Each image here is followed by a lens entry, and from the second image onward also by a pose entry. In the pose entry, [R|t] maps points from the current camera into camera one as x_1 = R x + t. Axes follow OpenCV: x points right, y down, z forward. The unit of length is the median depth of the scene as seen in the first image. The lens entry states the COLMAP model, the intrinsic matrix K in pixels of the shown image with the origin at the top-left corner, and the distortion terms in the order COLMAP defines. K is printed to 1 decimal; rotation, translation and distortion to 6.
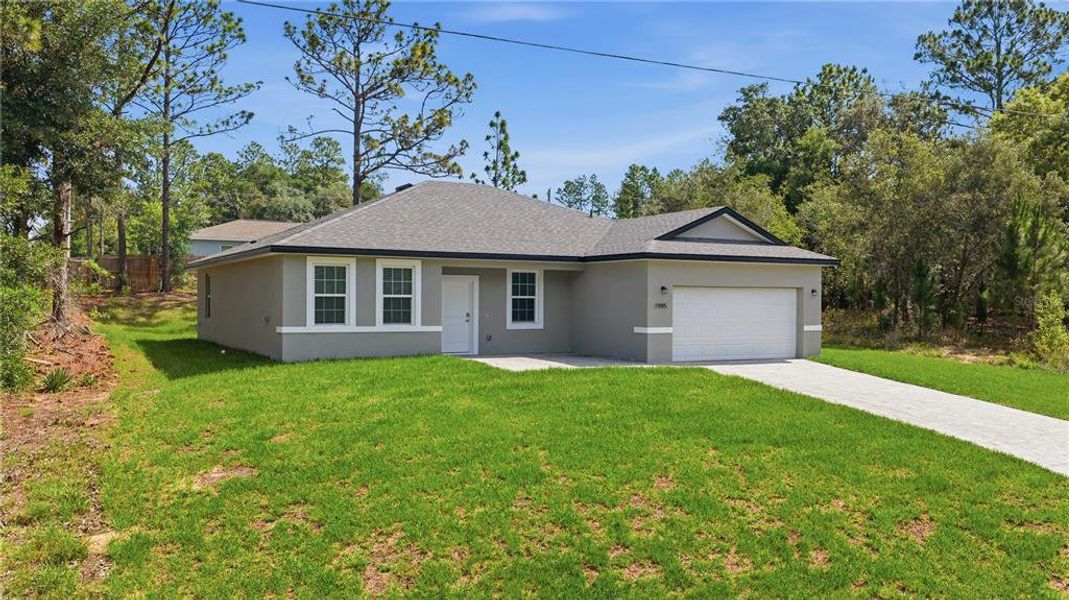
lens RADIAL K [[903.4, 0, 529.7], [0, 903.4, 298.1], [0, 0, 1]] dist [0.028529, -0.003785]
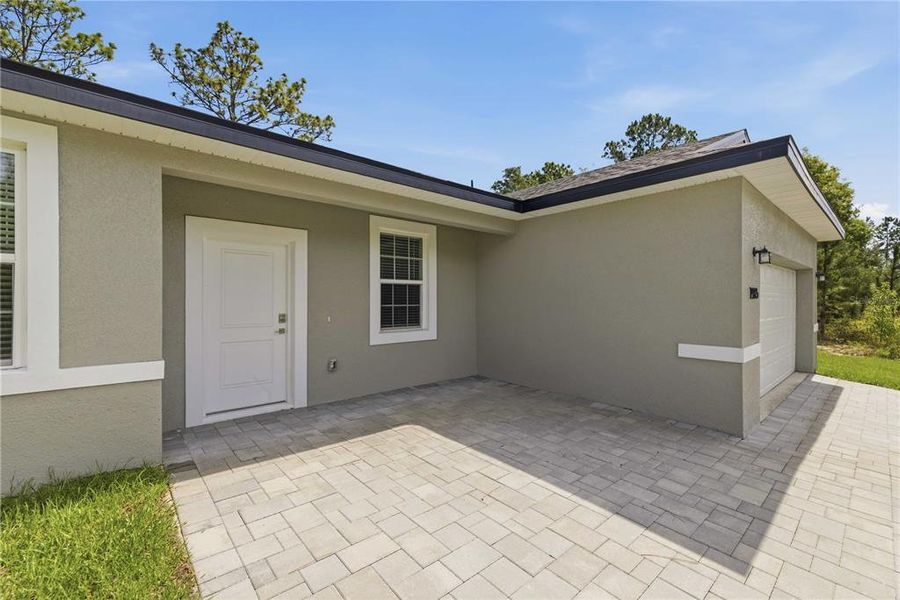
lens RADIAL K [[380.9, 0, 451.9], [0, 380.9, 300.0], [0, 0, 1]] dist [0.002900, -0.000385]
pose [[0.976997, -0.007276, 0.213128, -0.026788], [0.006776, 0.999972, 0.003076, 0.009510], [-0.213144, -0.001561, 0.977019, 0.803282]]
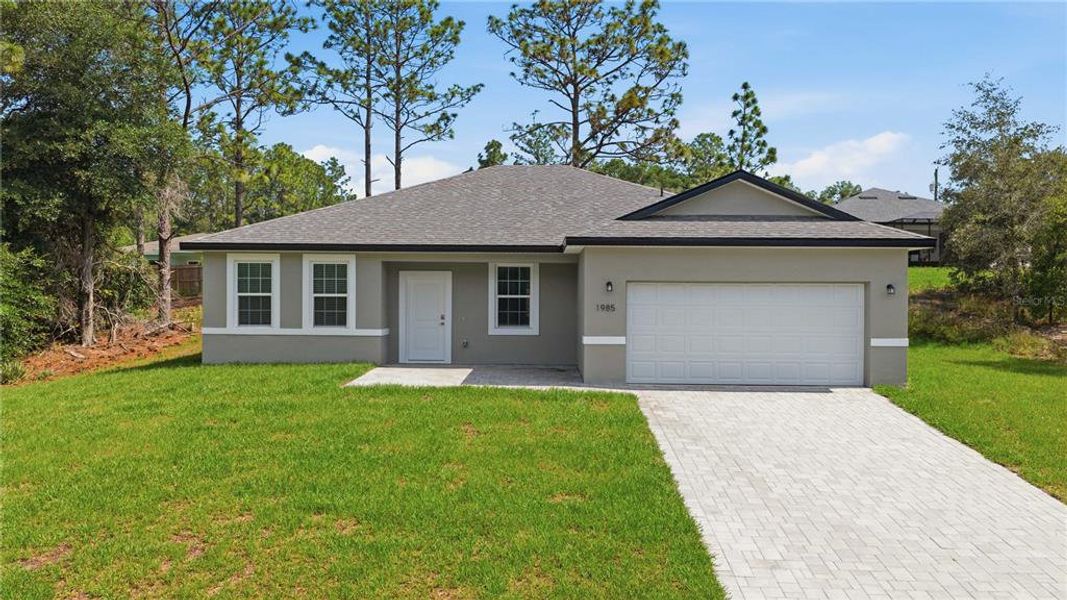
lens RADIAL K [[901.7, 0, 526.7], [0, 901.7, 301.7], [0, 0, 1]] dist [0.028529, -0.003785]
pose [[0.862040, 0.001475, -0.506838, 0.440089], [-0.000475, 0.999998, 0.002102, 0.001958], [0.506840, -0.001572, 0.862039, 0.302156]]
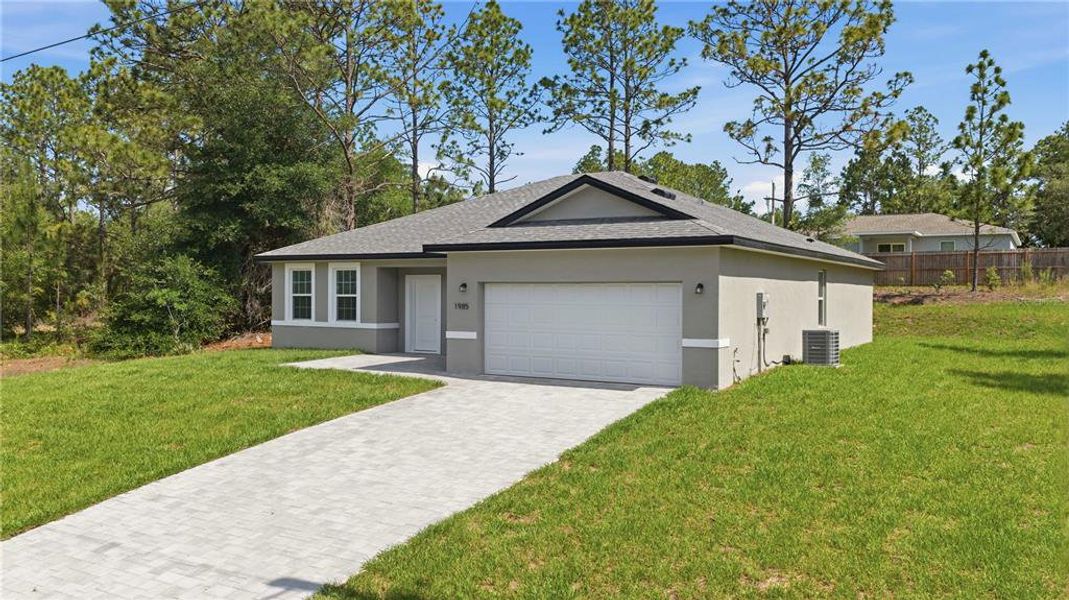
lens RADIAL K [[903.4, 0, 528.6], [0, 903.4, 299.9], [0, 0, 1]] dist [0.028529, -0.003785]
pose [[0.495944, 0.000455, -0.868354, 0.856838], [-0.001820, 0.999998, -0.000516, 0.002924], [0.868352, 0.001836, 0.495944, 0.595801]]
